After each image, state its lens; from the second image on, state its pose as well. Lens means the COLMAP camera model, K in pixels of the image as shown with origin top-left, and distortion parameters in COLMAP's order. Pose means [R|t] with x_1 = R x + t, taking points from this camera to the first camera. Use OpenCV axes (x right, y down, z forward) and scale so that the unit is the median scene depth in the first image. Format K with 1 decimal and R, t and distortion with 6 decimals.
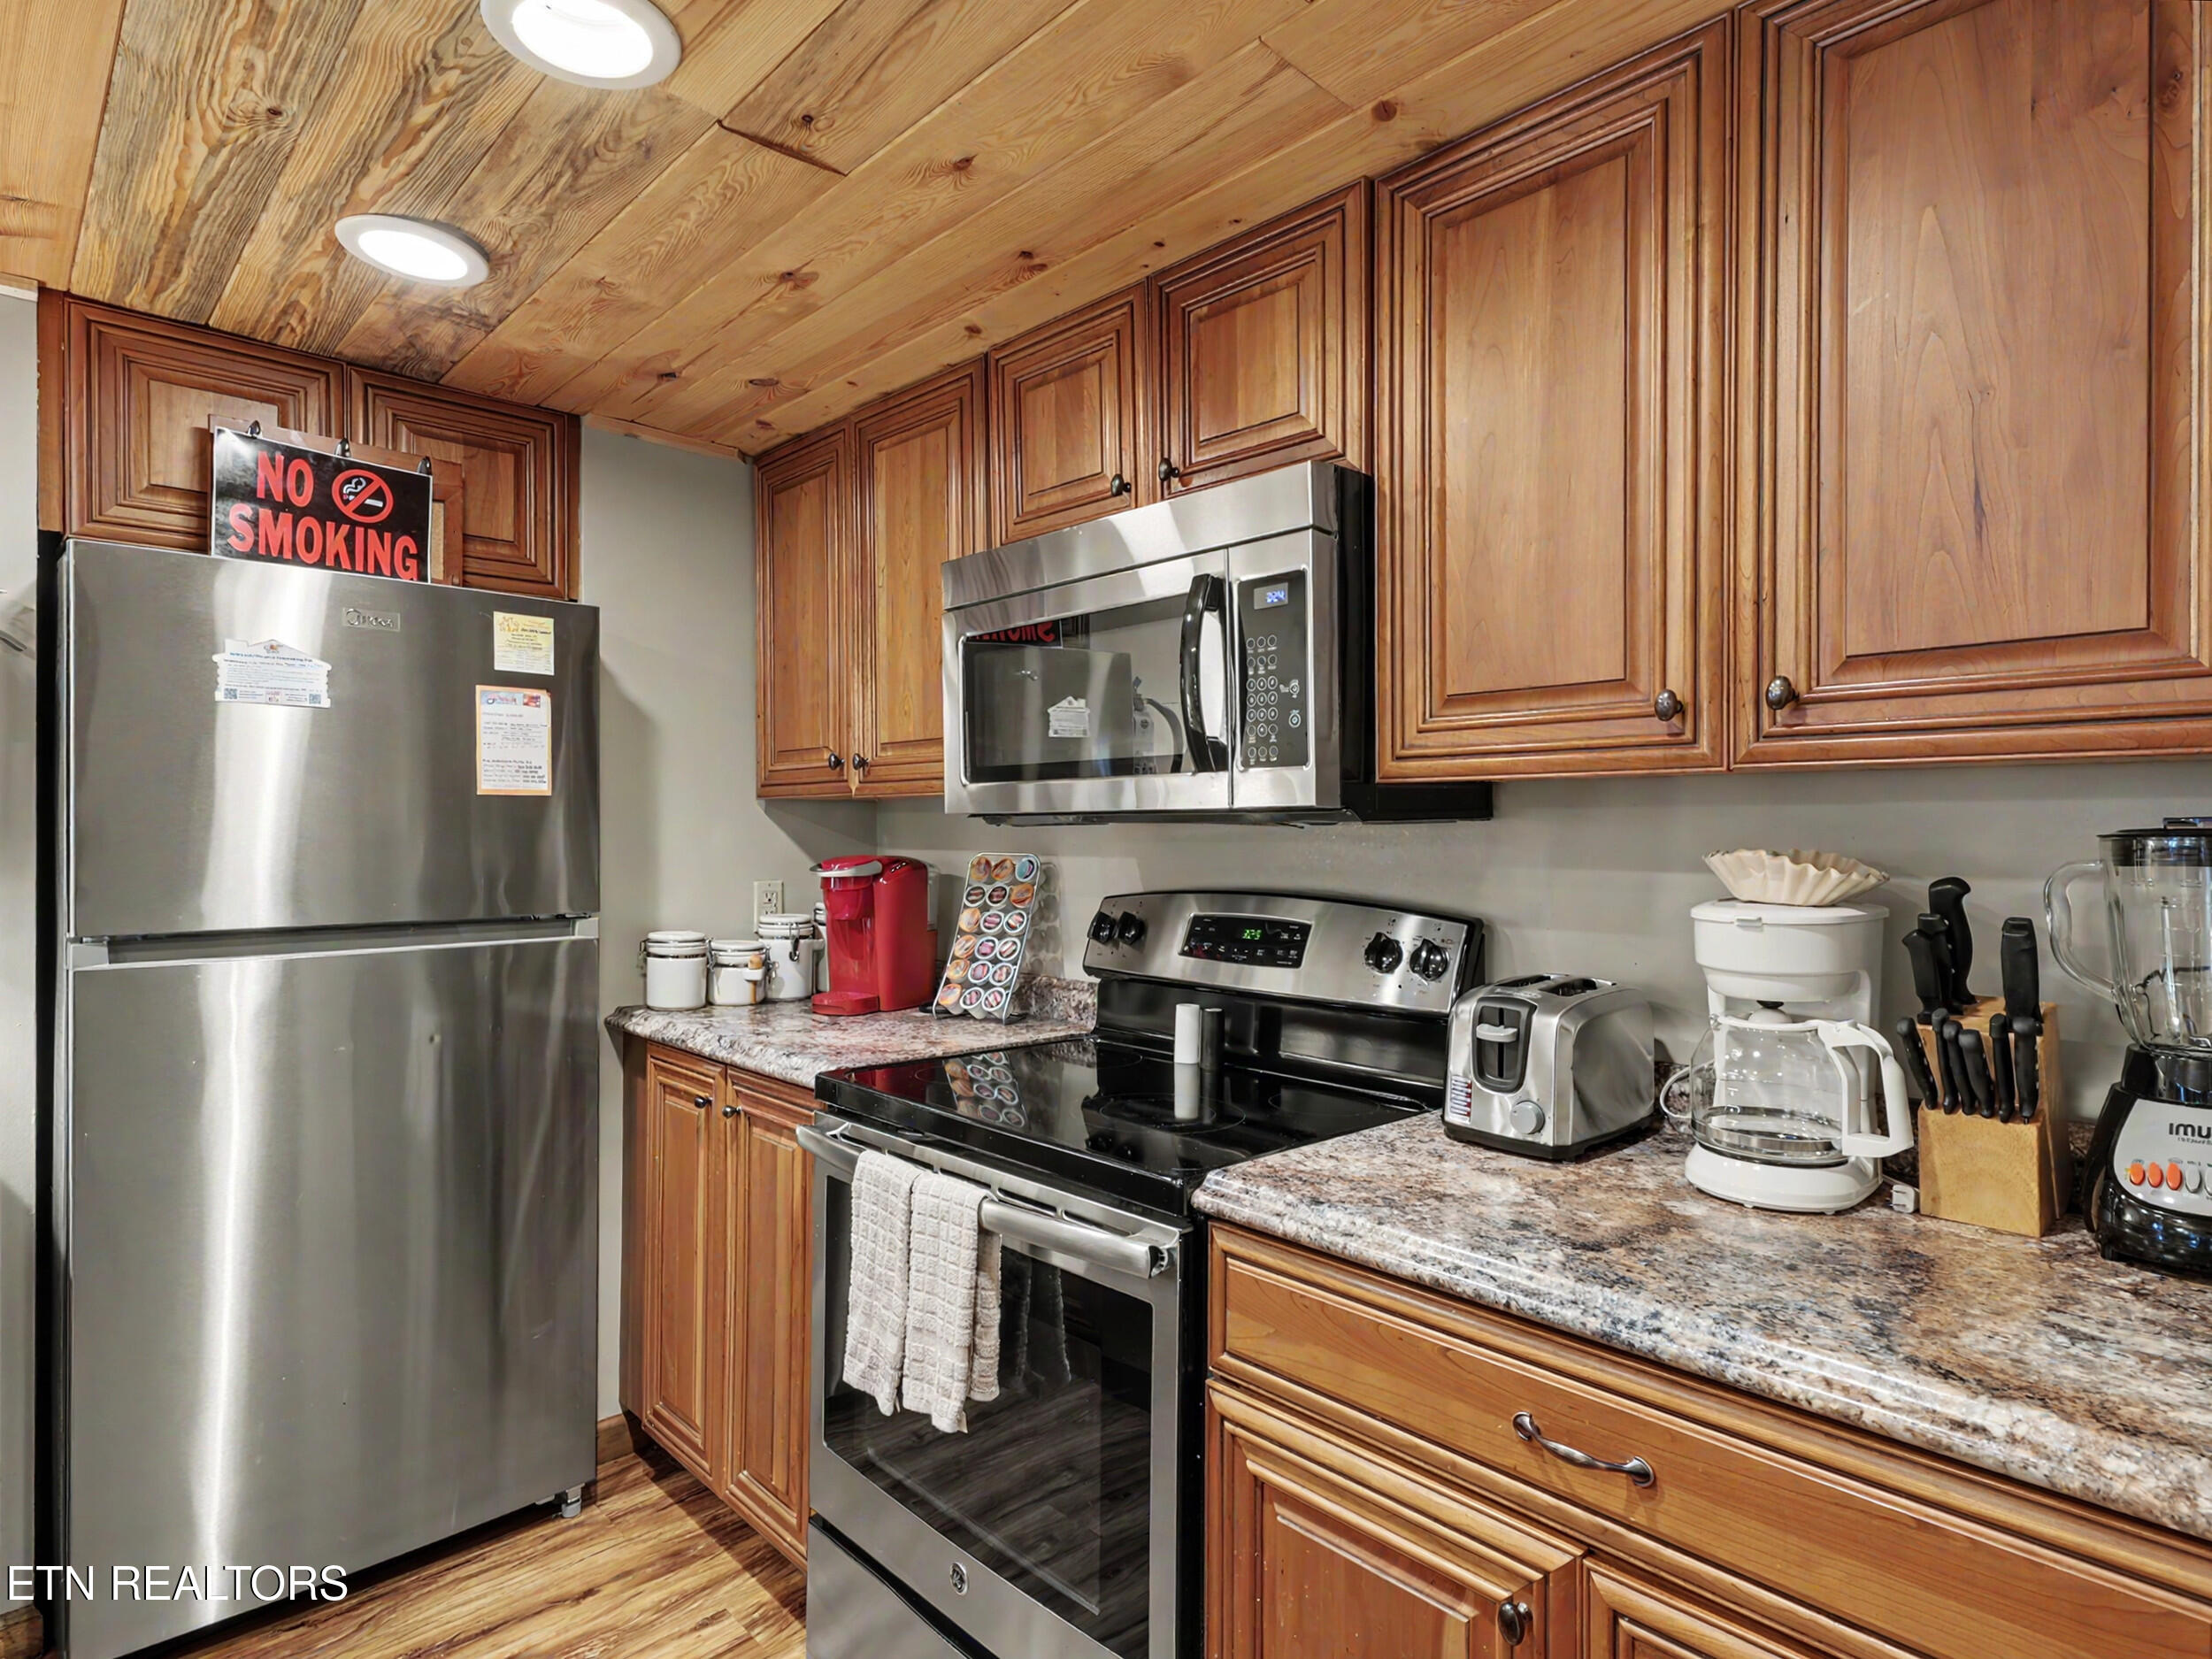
lens RADIAL K [[1199.9, 0, 1105.0], [0, 1199.9, 820.6], [0, 0, 1]] dist [0.010112, 0.000306]
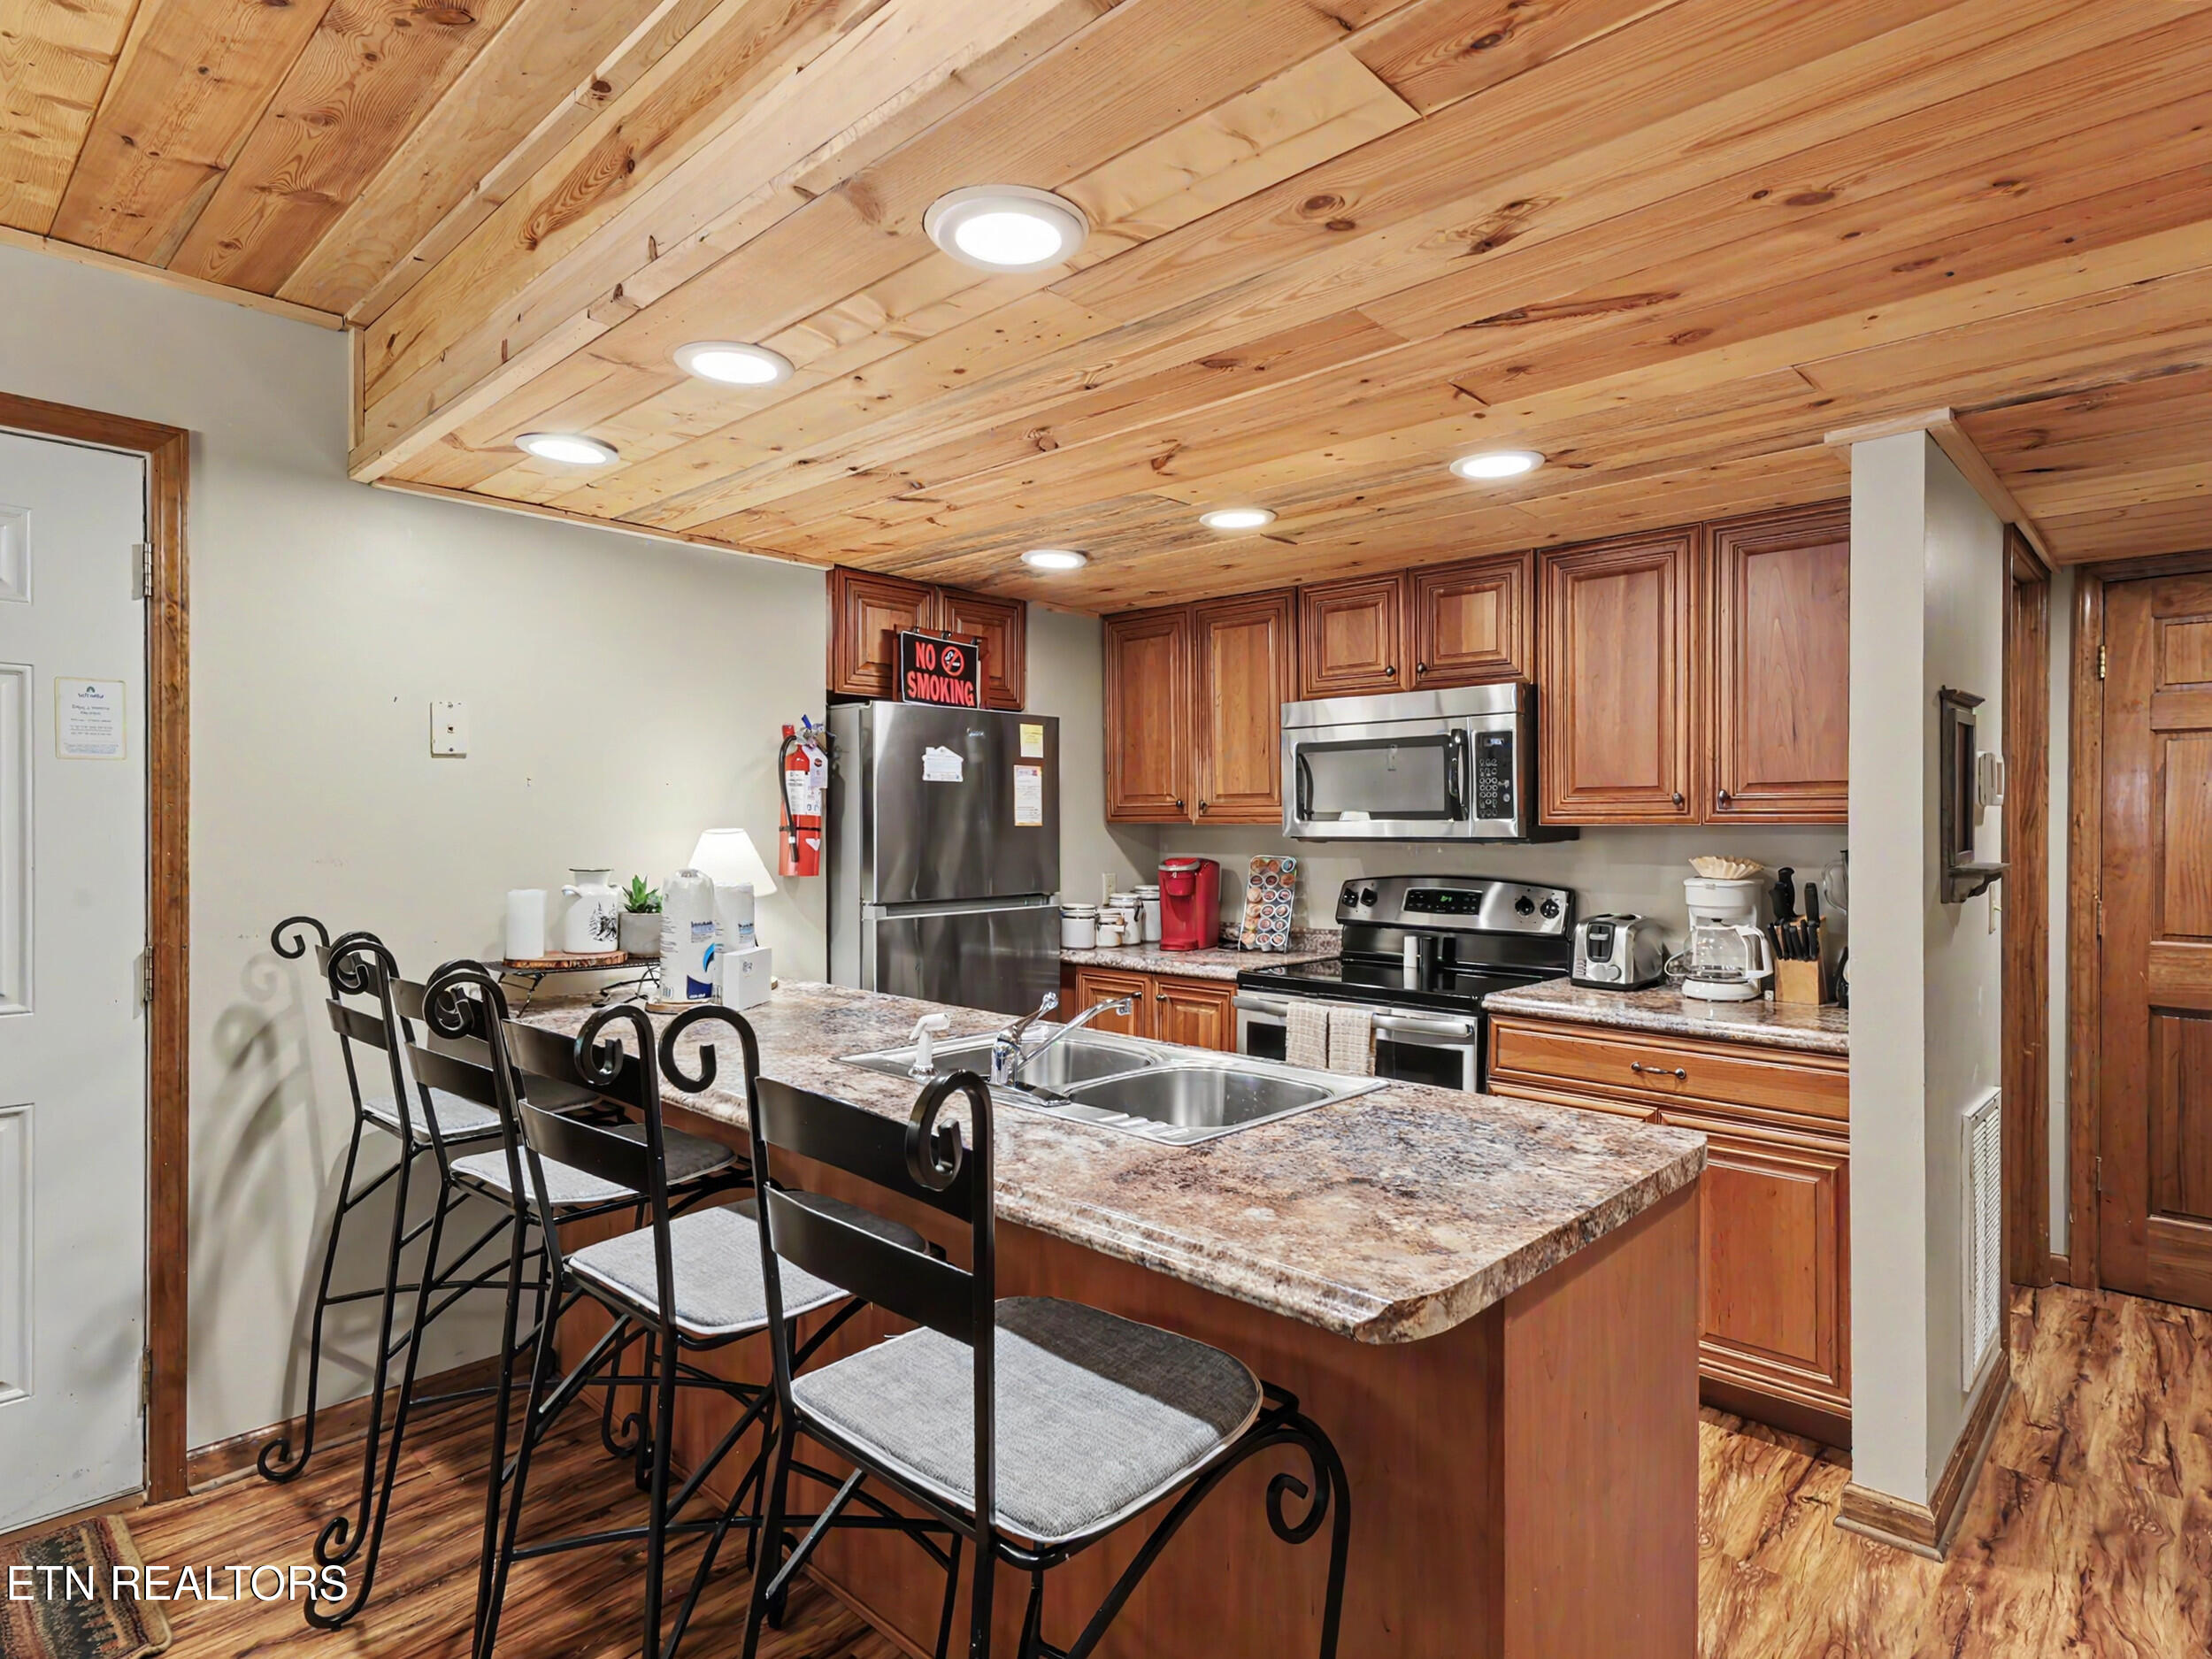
lens RADIAL K [[1182.5, 0, 1107.0], [0, 1182.5, 819.1], [0, 0, 1]] dist [0.009964, -0.000051]
pose [[0.997918, -0.003588, 0.064401, -0.624227], [0.003275, 0.999982, 0.004958, -0.050376], [-0.064418, -0.004737, 0.997912, -0.984644]]
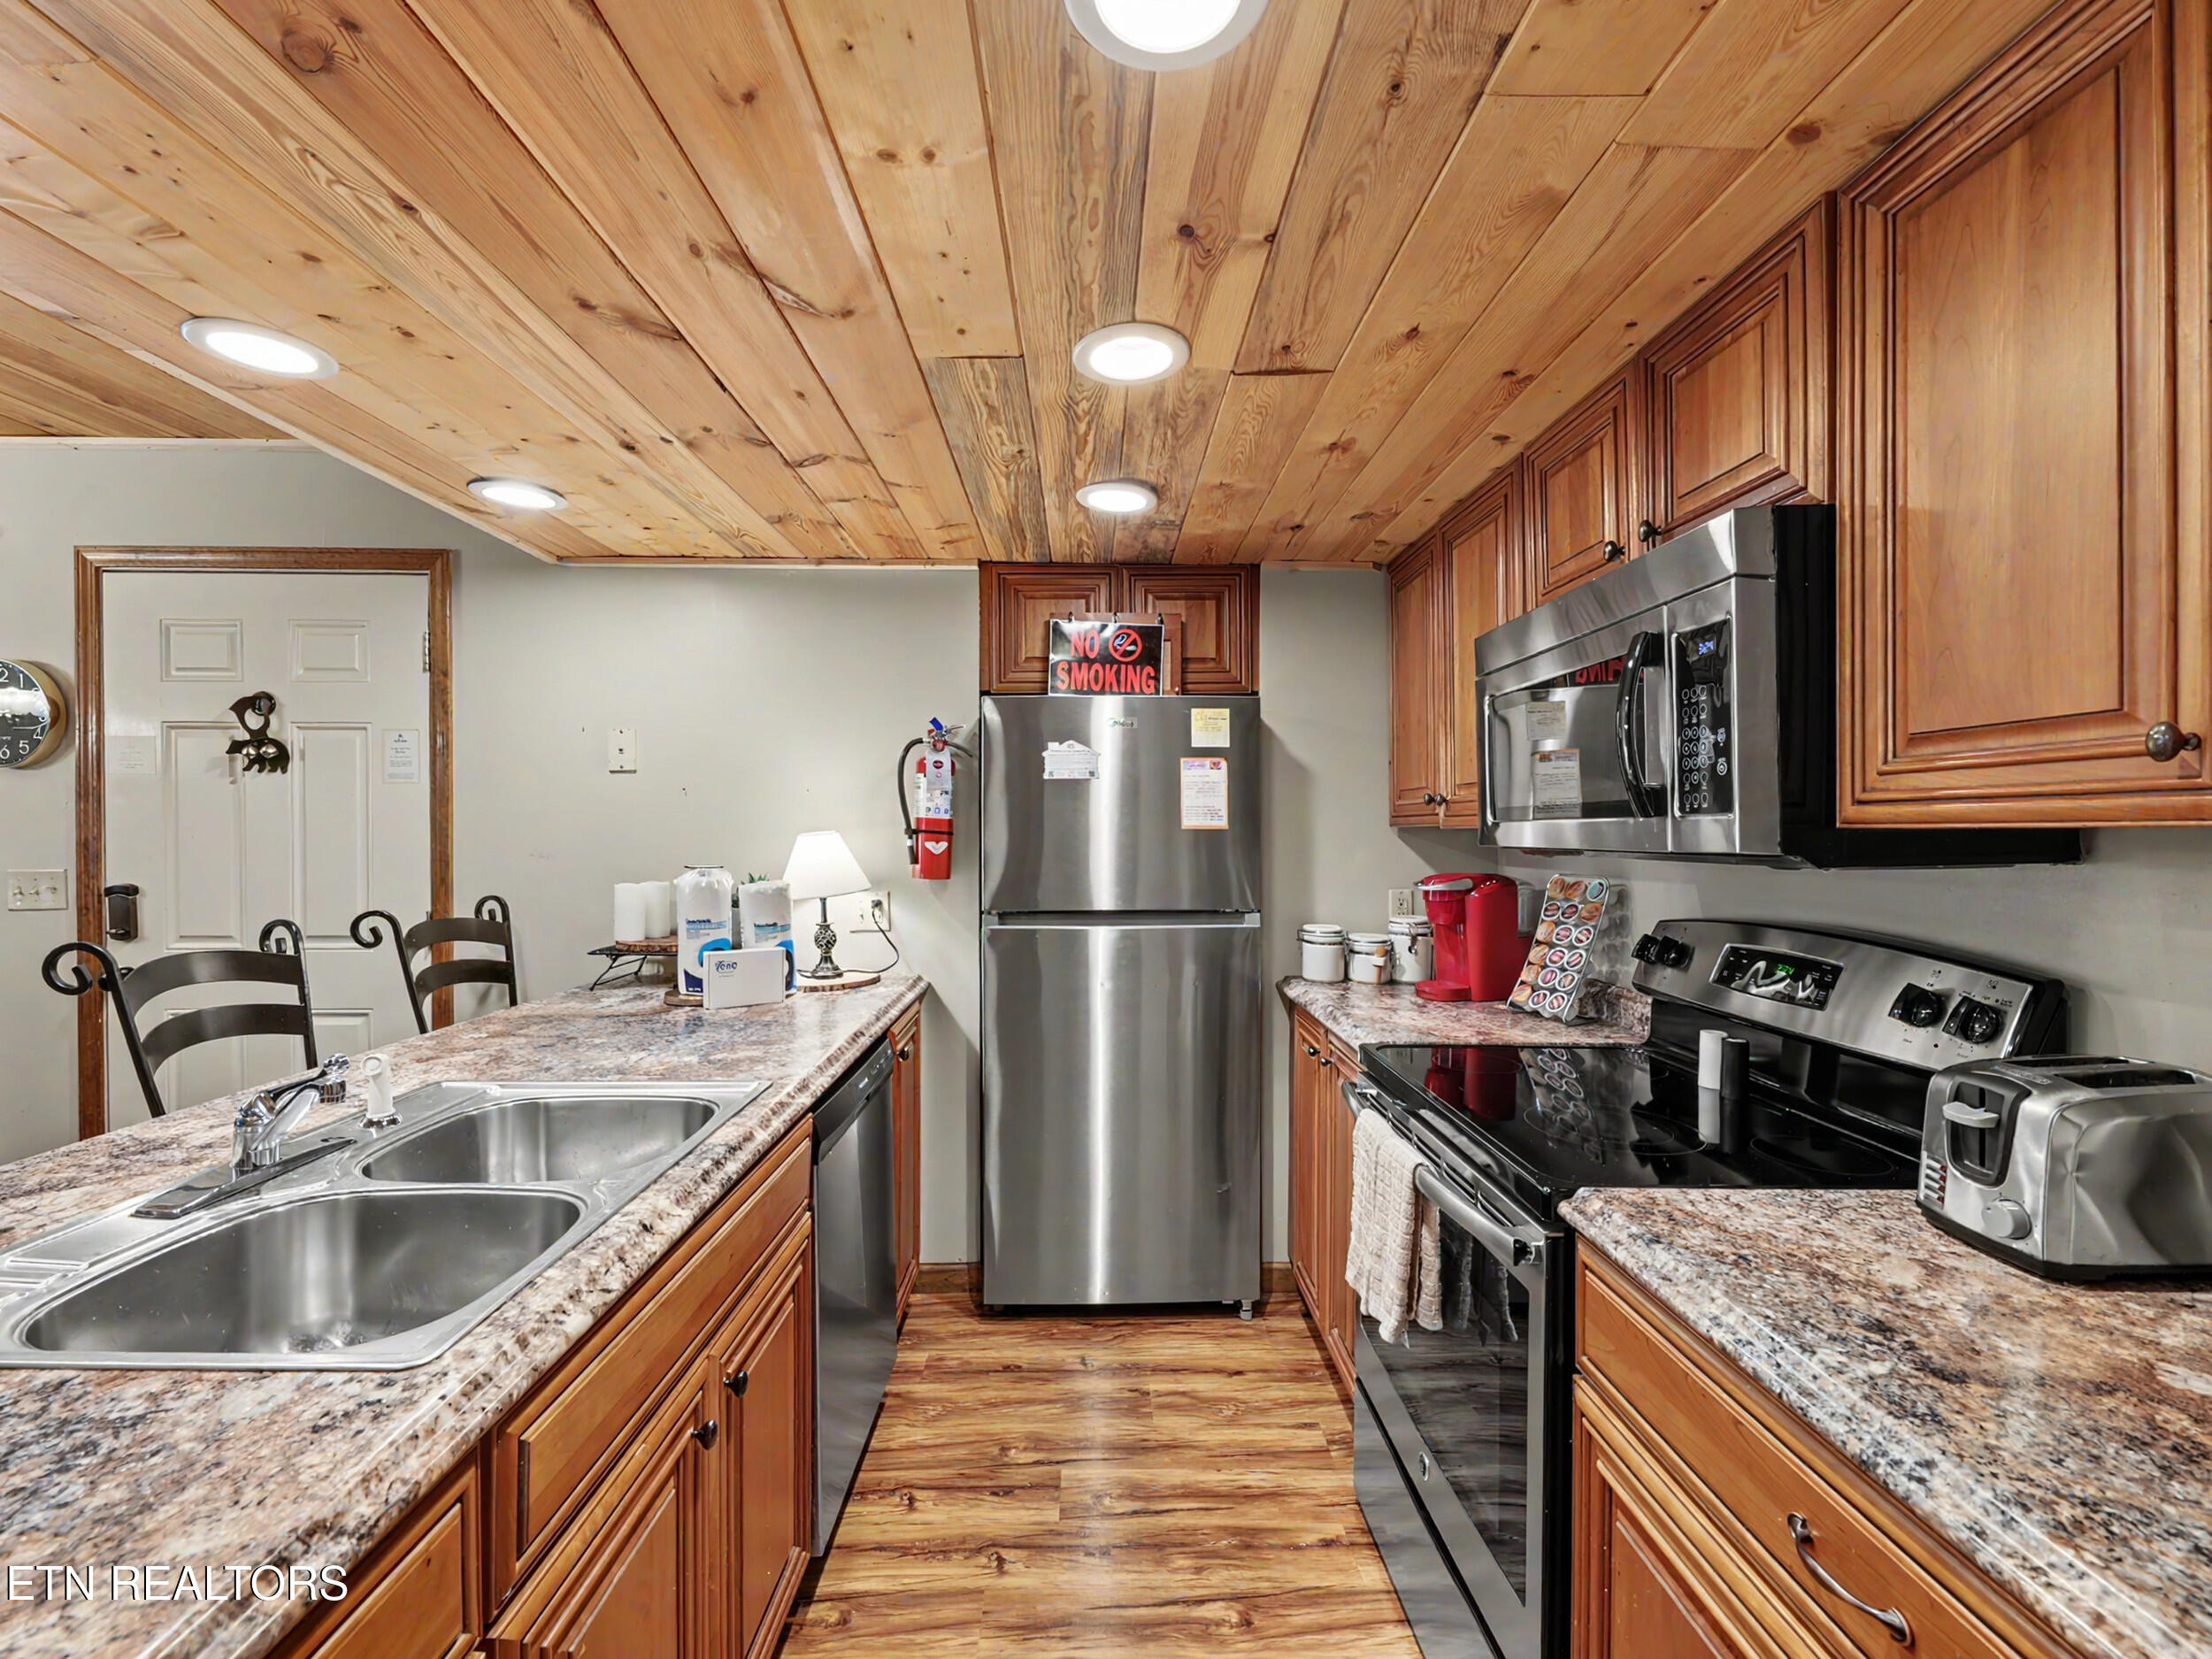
lens RADIAL K [[941.3, 0, 1106.0], [0, 941.3, 829.5], [0, 0, 1]] dist [0.012782, -0.008690]
pose [[0.741771, -0.002998, -0.670647, 0.268235], [0.007930, 0.999959, 0.004300, -0.034109], [0.670607, -0.008508, 0.741764, 0.050842]]
